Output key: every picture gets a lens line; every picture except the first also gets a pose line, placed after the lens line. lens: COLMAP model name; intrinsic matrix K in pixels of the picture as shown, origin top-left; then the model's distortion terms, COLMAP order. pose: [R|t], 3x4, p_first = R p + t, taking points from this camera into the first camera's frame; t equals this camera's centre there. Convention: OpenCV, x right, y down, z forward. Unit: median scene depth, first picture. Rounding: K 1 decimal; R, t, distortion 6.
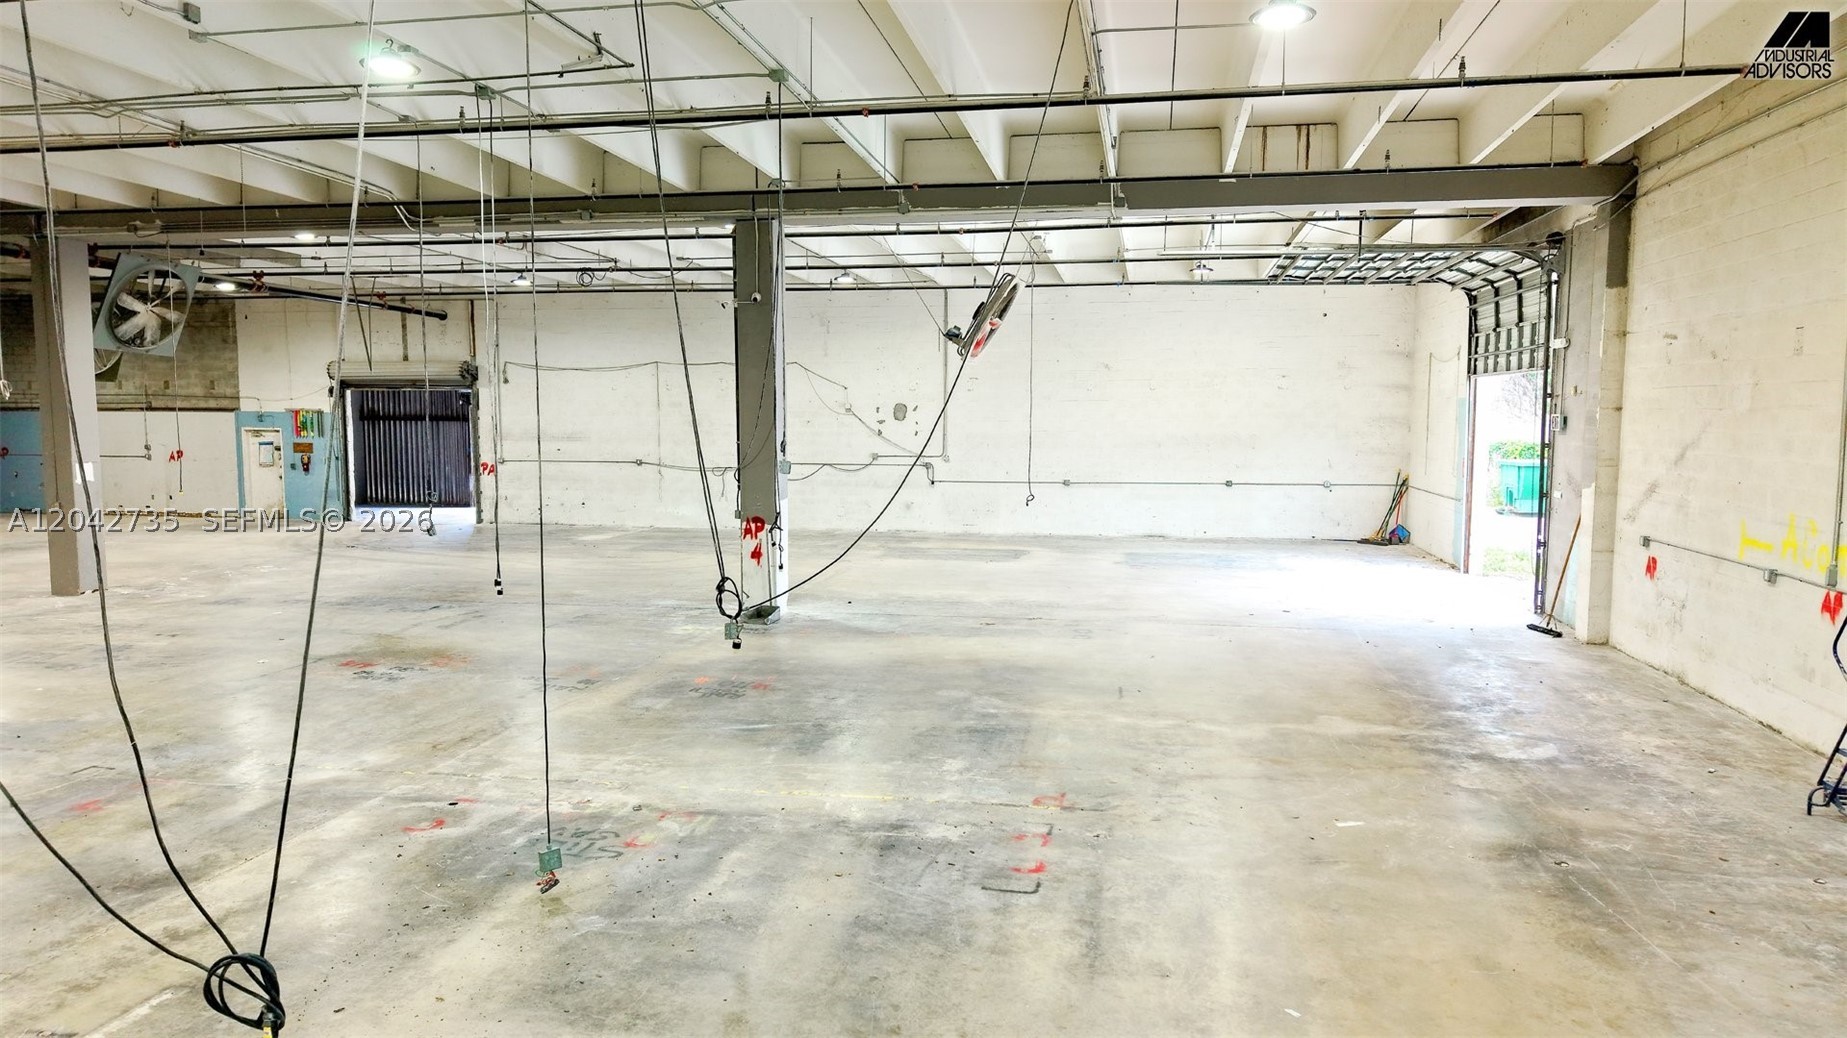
lens RADIAL K [[1238.6, 0, 943.0], [0, 1238.6, 514.3], [0, 0, 1]] dist [0.017360, -0.011523]
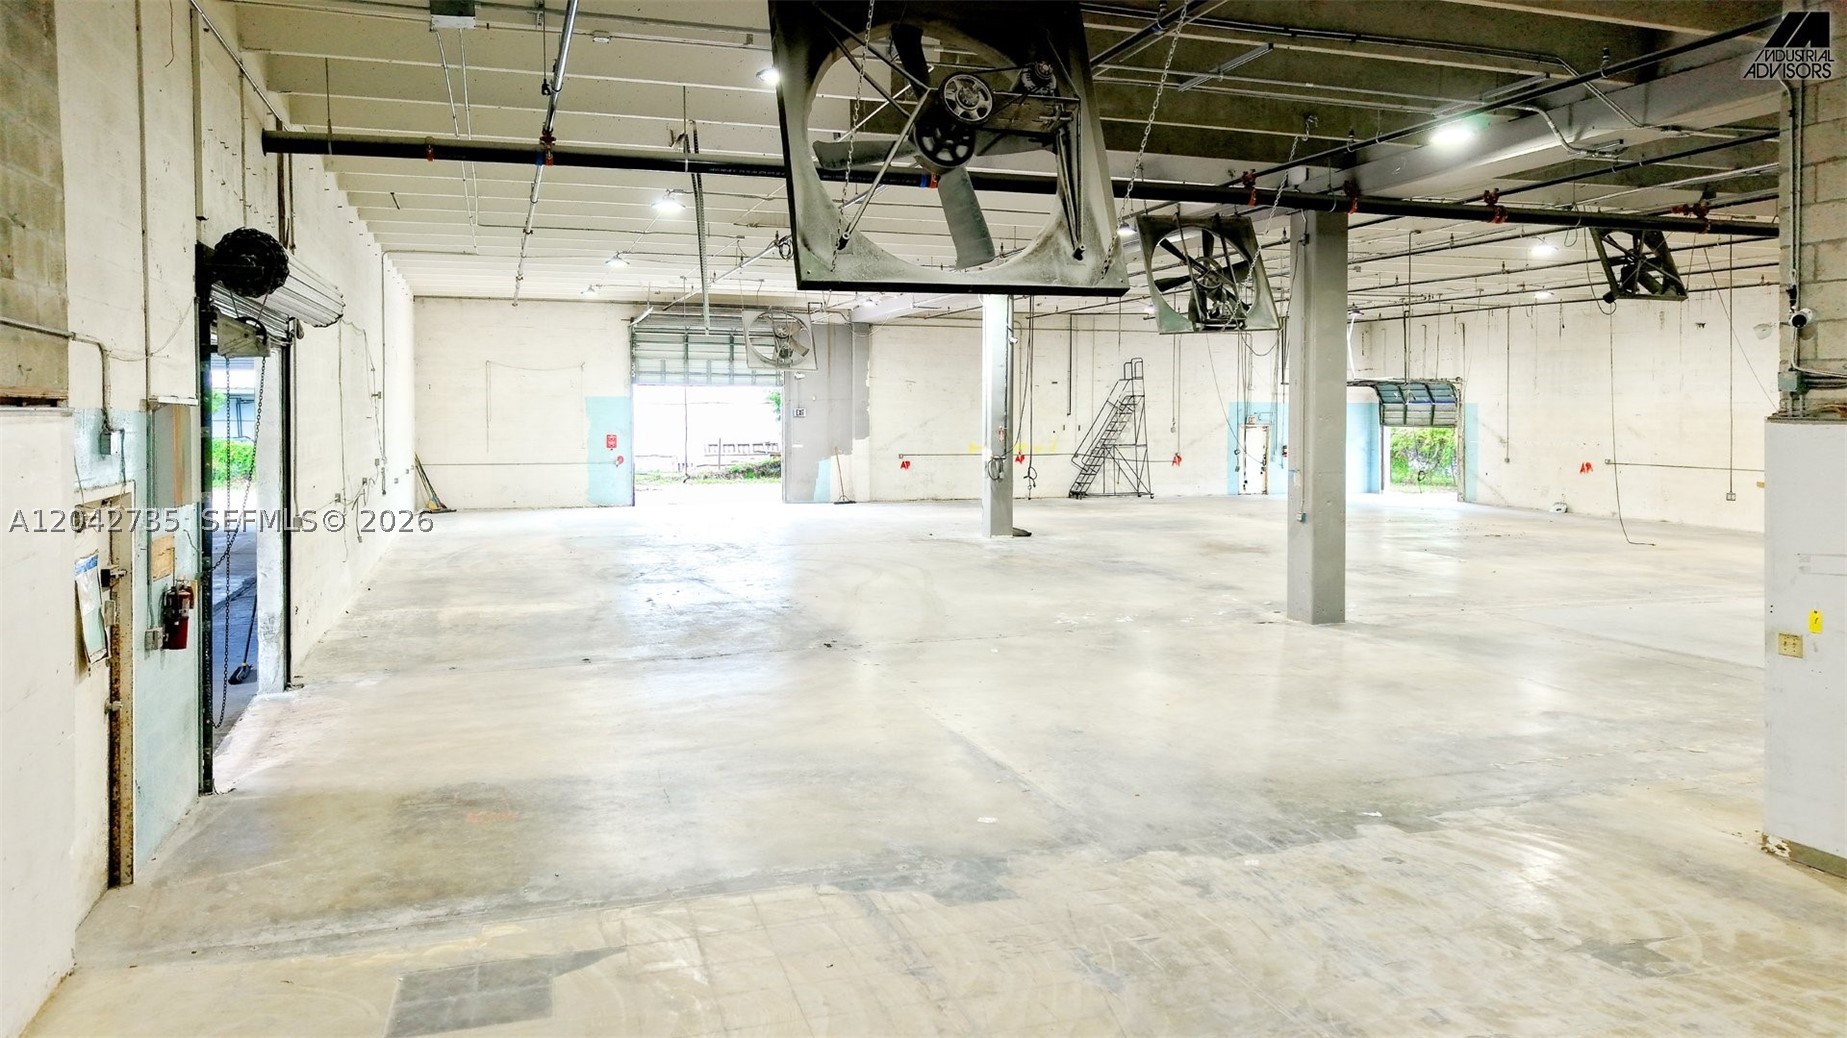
lens RADIAL K [[1238.6, 0, 905.9], [0, 1238.6, 531.4], [0, 0, 1]] dist [0.017360, -0.011523]
pose [[-0.478223, -0.090322, 0.873582, -1.349290], [0.065032, 0.988325, 0.137786, -0.139057], [-0.875827, 0.122703, -0.466766, 1.683530]]
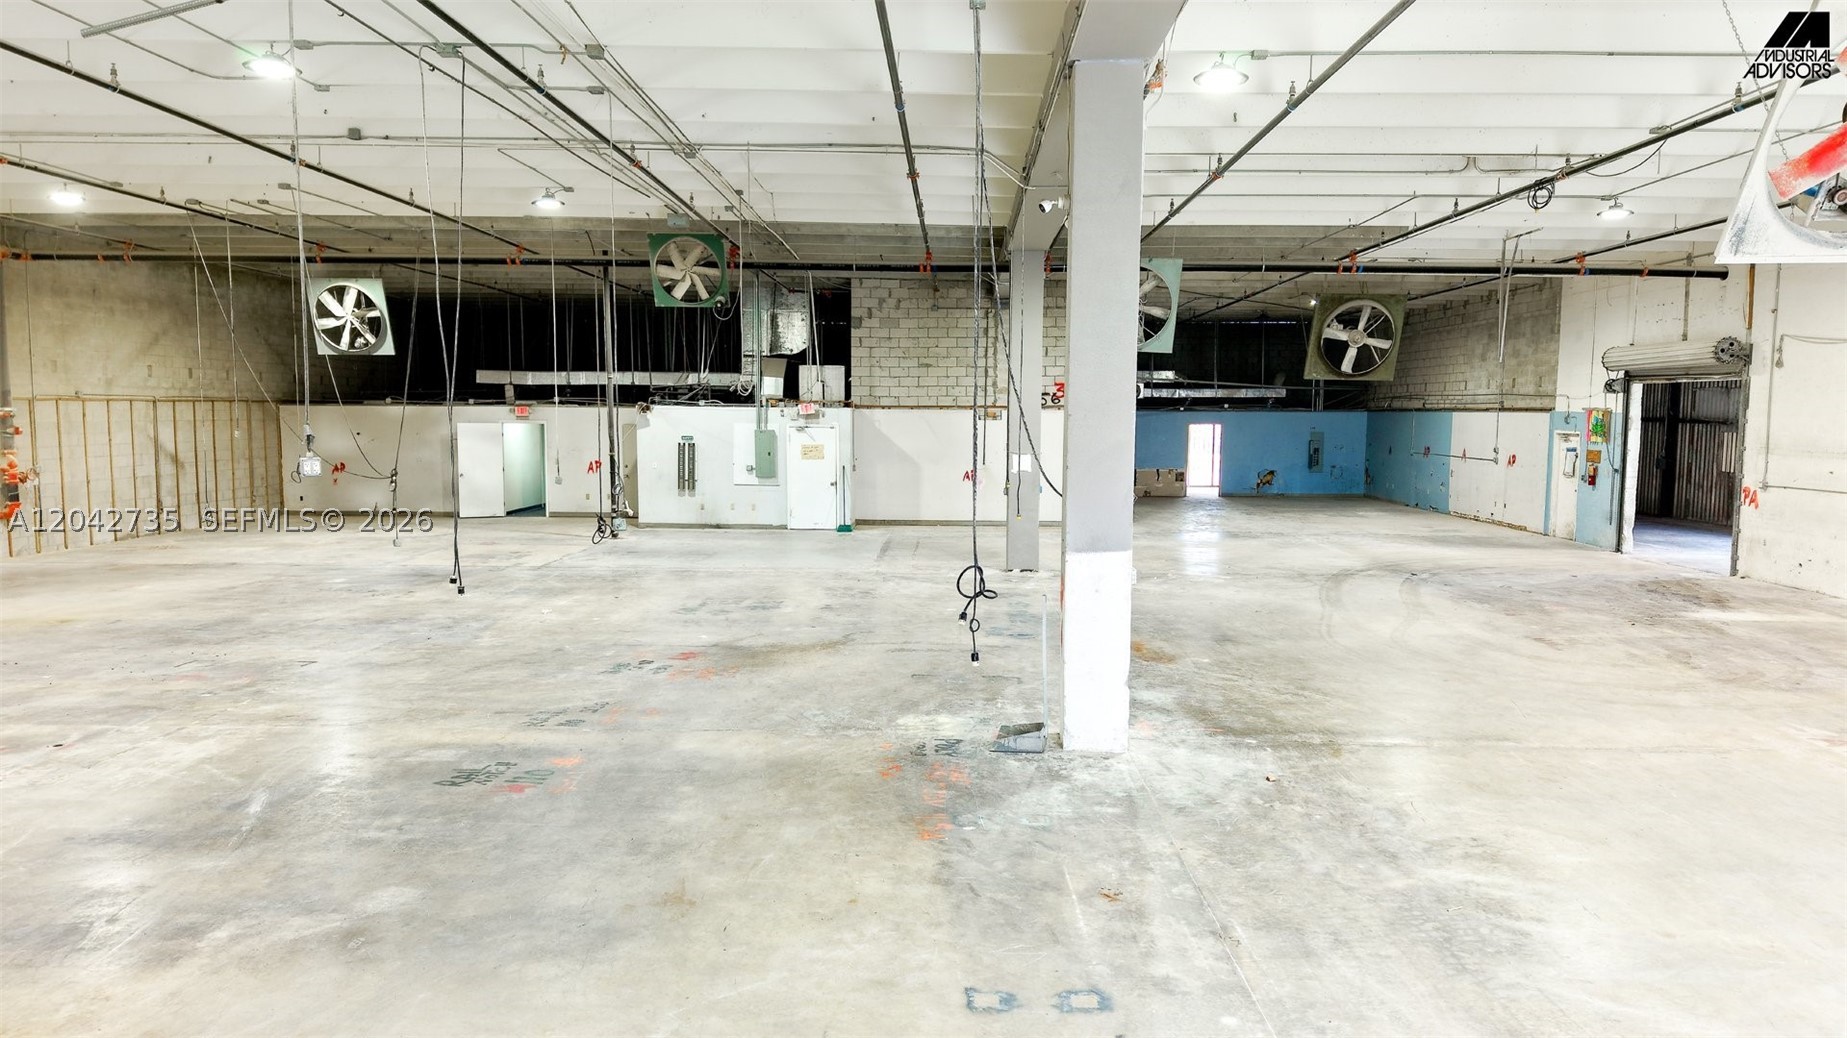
lens RADIAL K [[1238.6, 0, 917.1], [0, 1238.6, 535.7], [0, 0, 1]] dist [0.017360, -0.011523]
pose [[0.149352, 0.098742, -0.983841, 0.387262], [-0.088740, 0.992325, 0.086122, -0.056821], [0.984794, 0.074444, 0.156968, 0.765102]]
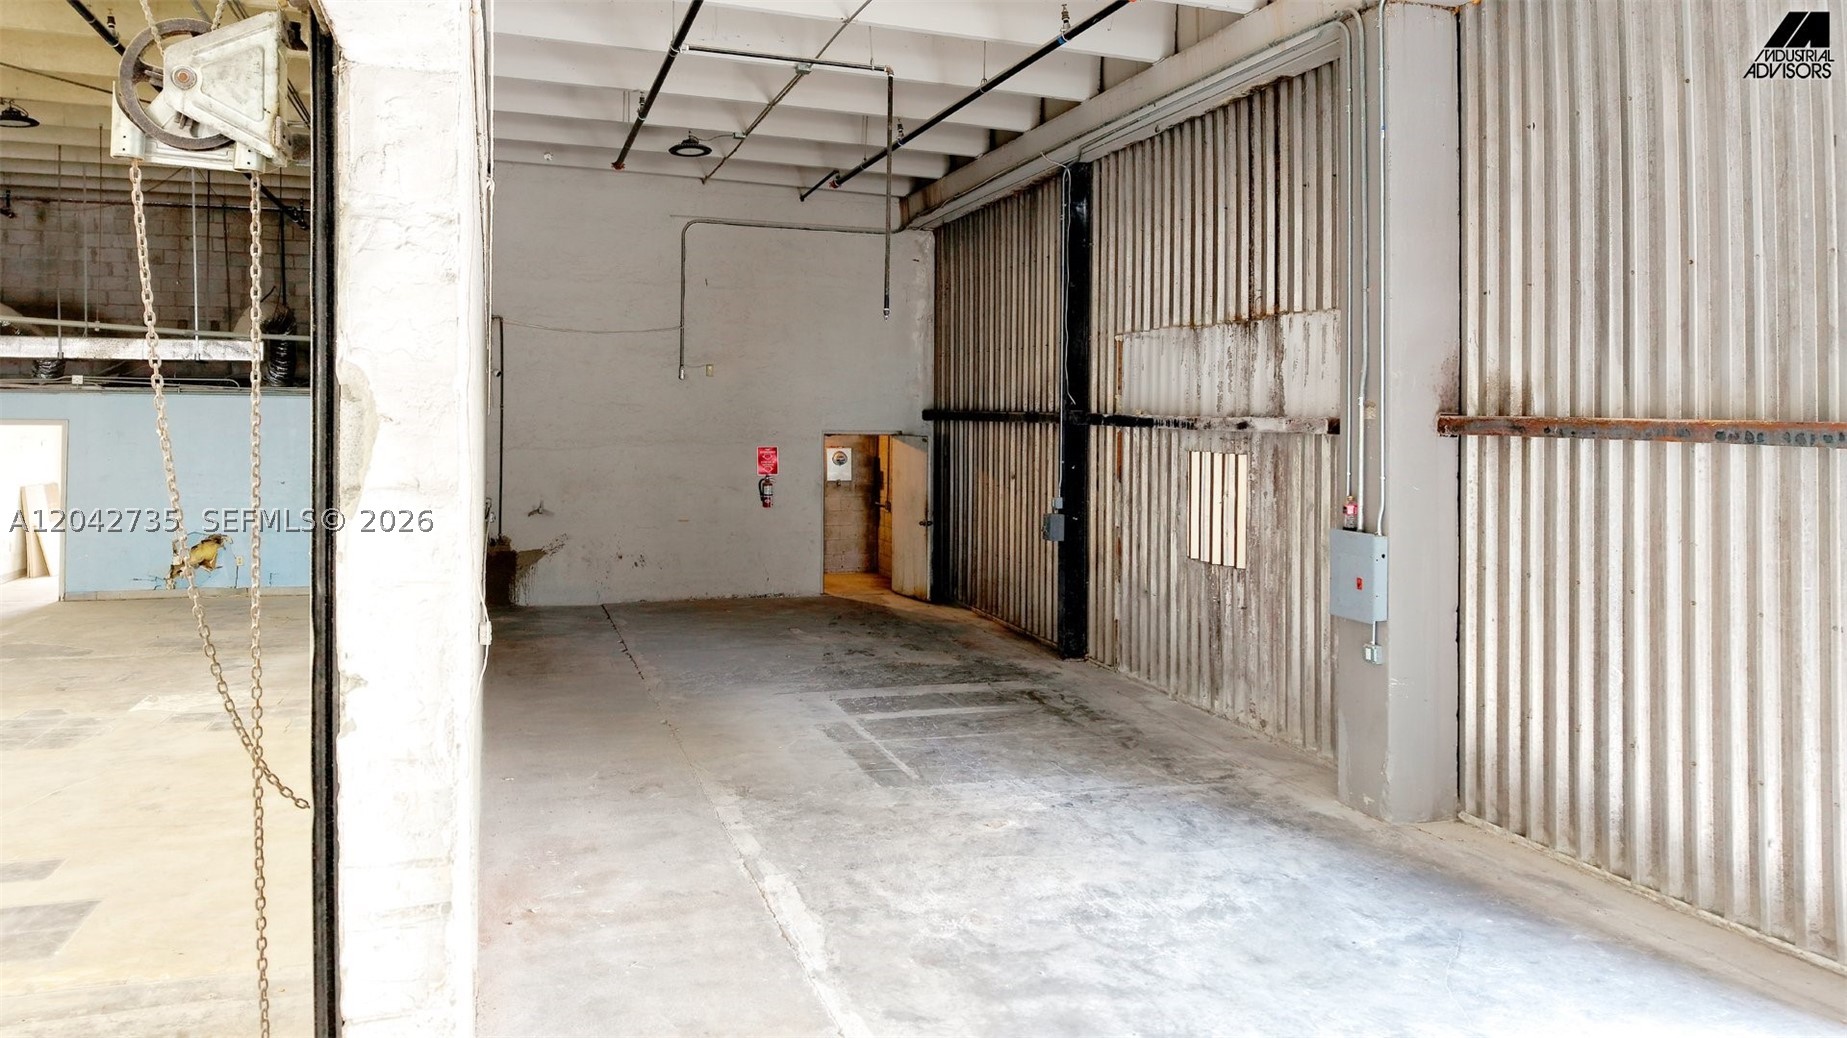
lens RADIAL K [[1238.6, 0, 923.0], [0, 1238.6, 514.5], [0, 0, 1]] dist [0.017360, -0.011523]
pose [[0.501660, 0.069648, -0.862256, -0.671563], [-0.084489, 0.995933, 0.031289, -0.125462], [0.860929, 0.057155, 0.505505, 1.684438]]
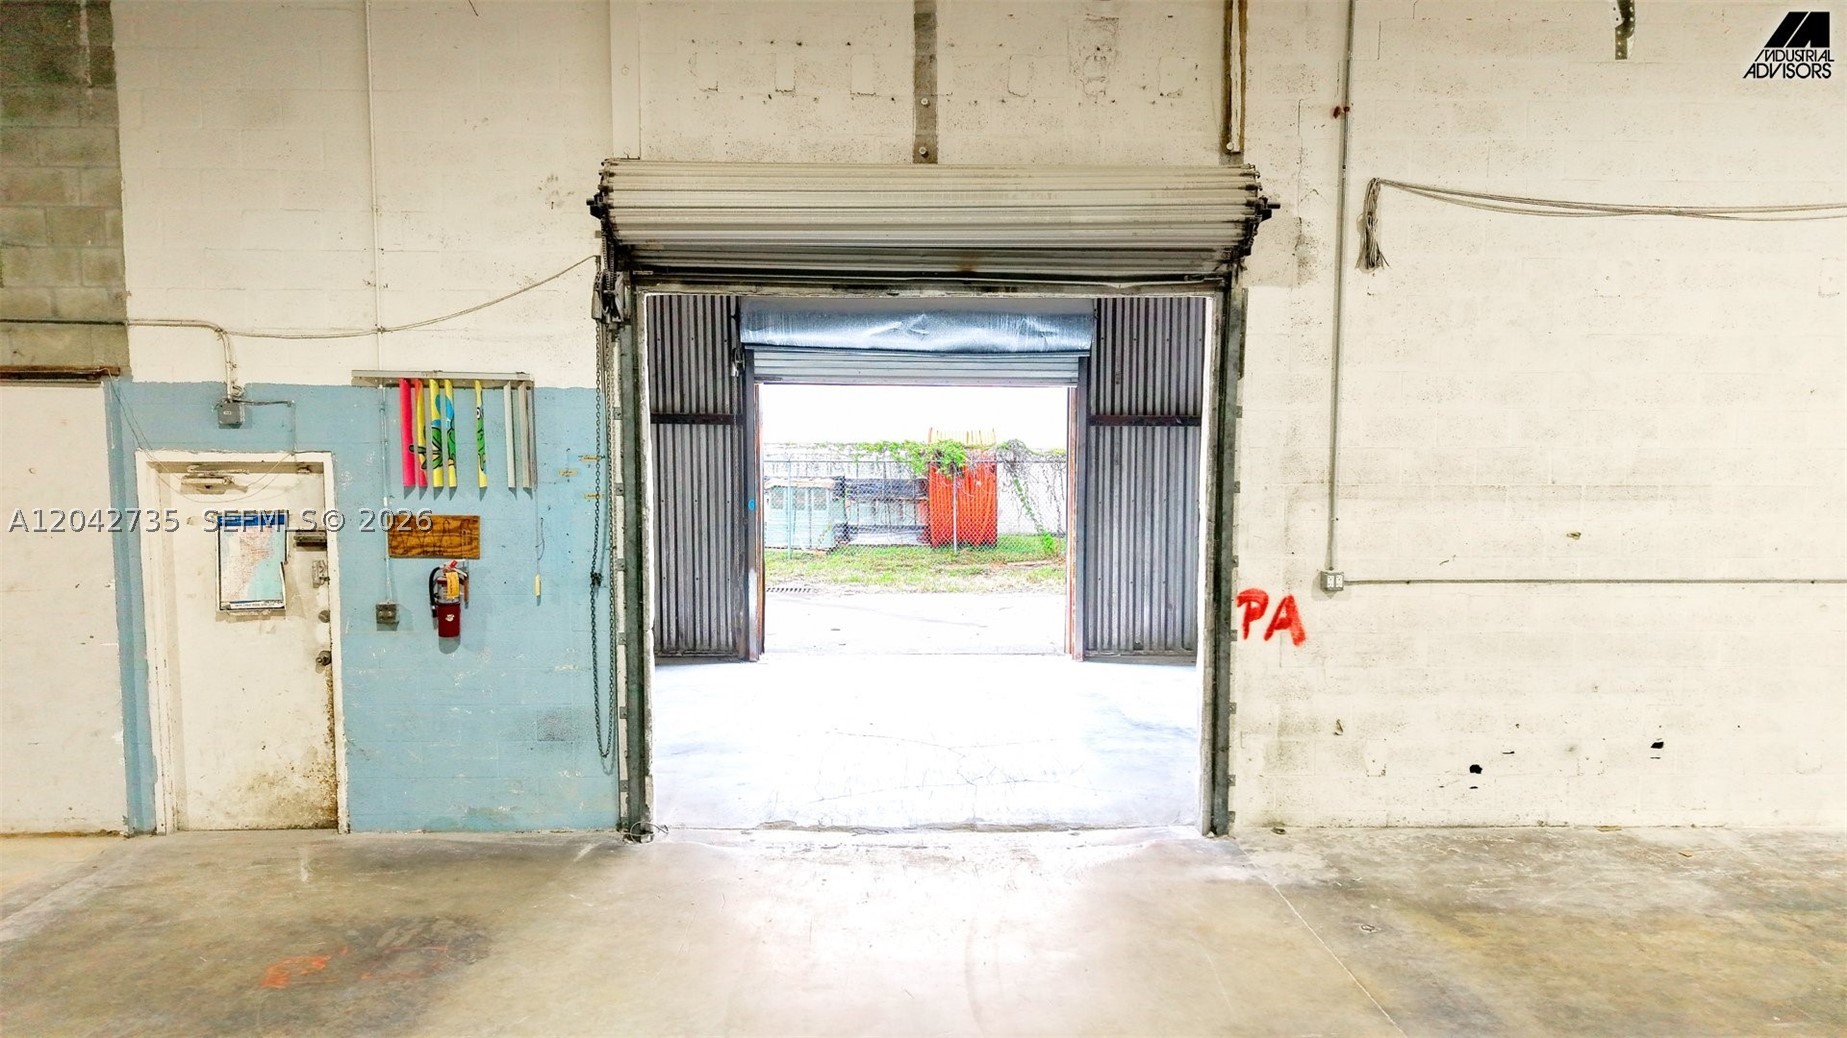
lens RADIAL K [[1238.6, 0, 923.5], [0, 1238.6, 537.5], [0, 0, 1]] dist [0.017360, -0.011523]
pose [[0.979281, -0.015234, 0.201933, -0.816246], [0.016705, 0.999845, -0.005582, -0.087316], [-0.201817, 0.008840, 0.979383, 1.298212]]
